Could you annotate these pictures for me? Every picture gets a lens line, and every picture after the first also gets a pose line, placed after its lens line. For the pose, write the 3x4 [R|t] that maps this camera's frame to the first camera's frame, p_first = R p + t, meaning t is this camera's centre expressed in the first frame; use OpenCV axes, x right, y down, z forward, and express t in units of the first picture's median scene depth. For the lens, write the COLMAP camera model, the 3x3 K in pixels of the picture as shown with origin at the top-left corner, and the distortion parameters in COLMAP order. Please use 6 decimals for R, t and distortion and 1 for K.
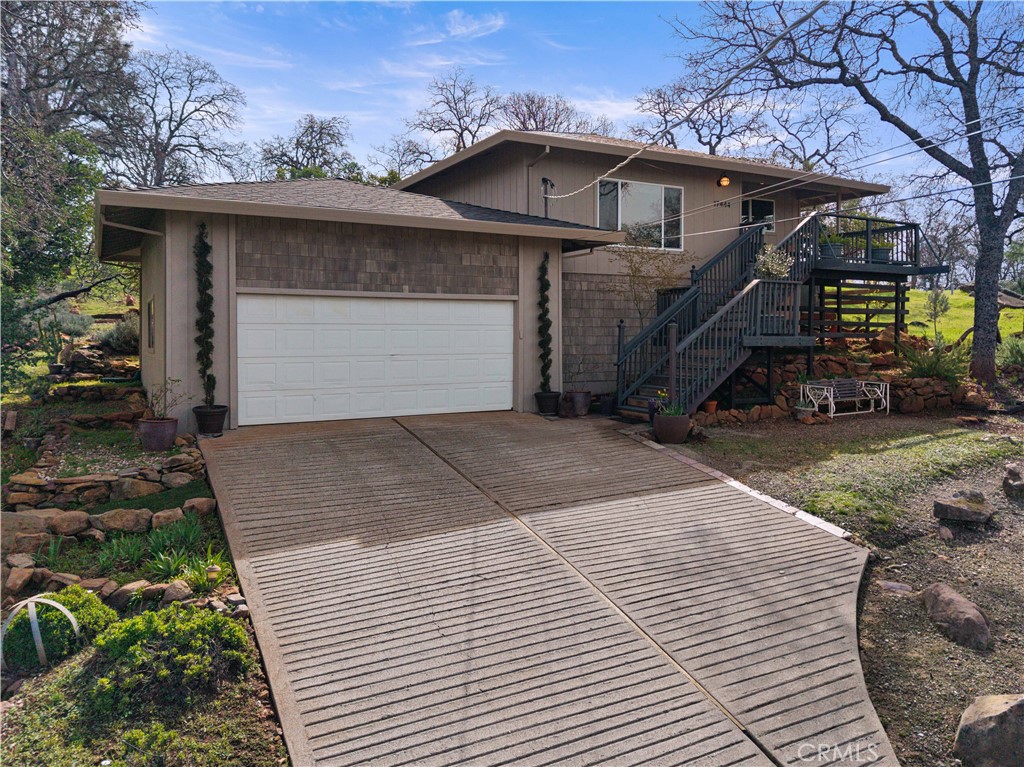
lens RADIAL K [[815.1, 0, 512.0], [0, 815.1, 383.5], [0, 0, 1]] dist [-0.004945, -0.002855]
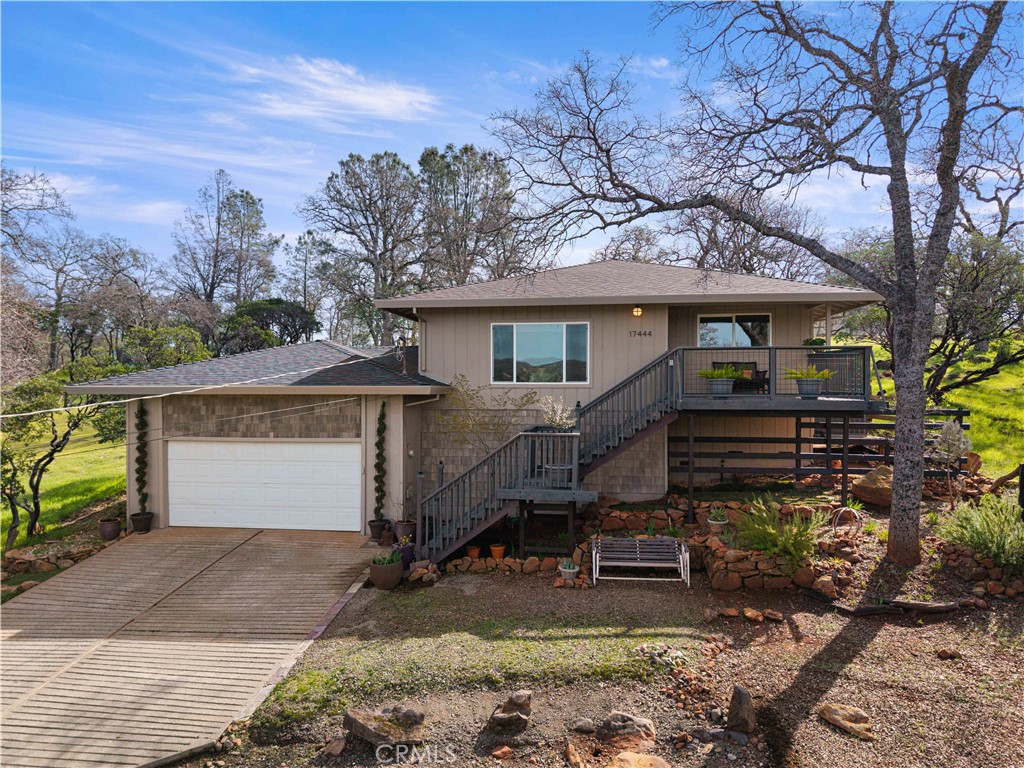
lens RADIAL K [[709.0, 0, 512.0], [0, 709.0, 384.0], [0, 0, 1]] dist [-0.021474, -0.000095]
pose [[0.782417, -0.000345, -0.622755, 0.838485], [-0.029340, 0.998869, -0.037415, -0.155512], [0.622063, 0.047546, 0.781522, 0.307509]]
